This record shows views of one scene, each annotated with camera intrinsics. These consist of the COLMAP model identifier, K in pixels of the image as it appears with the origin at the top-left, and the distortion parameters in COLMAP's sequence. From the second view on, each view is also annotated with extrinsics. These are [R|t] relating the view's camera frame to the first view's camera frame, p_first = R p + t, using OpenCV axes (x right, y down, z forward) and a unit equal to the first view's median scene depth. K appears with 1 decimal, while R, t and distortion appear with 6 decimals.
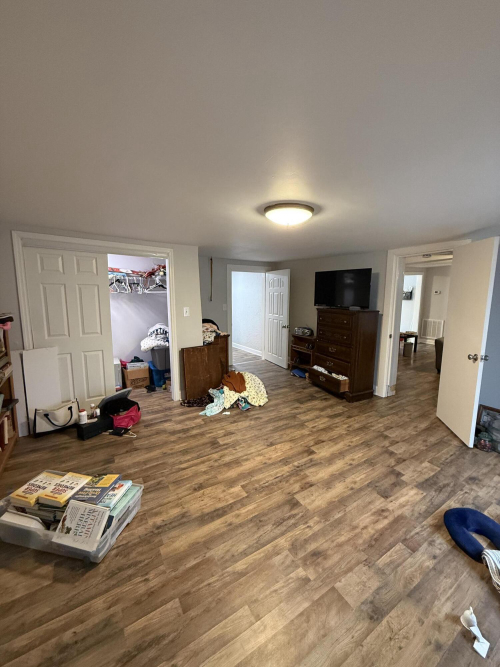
lens RADIAL K [[268.4, 0, 246.8], [0, 268.4, 329.3], [0, 0, 1]] dist [-0.003426, 0.000545]
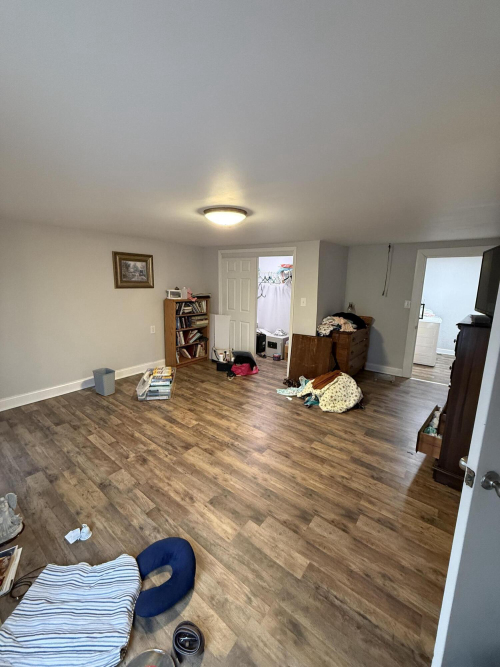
lens RADIAL K [[268.4, 0, 255.4], [0, 268.4, 336.1], [0, 0, 1]] dist [-0.003426, 0.000545]
pose [[0.356810, 0.186936, -0.915282, 1.178019], [-0.138487, 0.979533, 0.146071, -0.101100], [0.923855, 0.074635, 0.375396, 0.654314]]
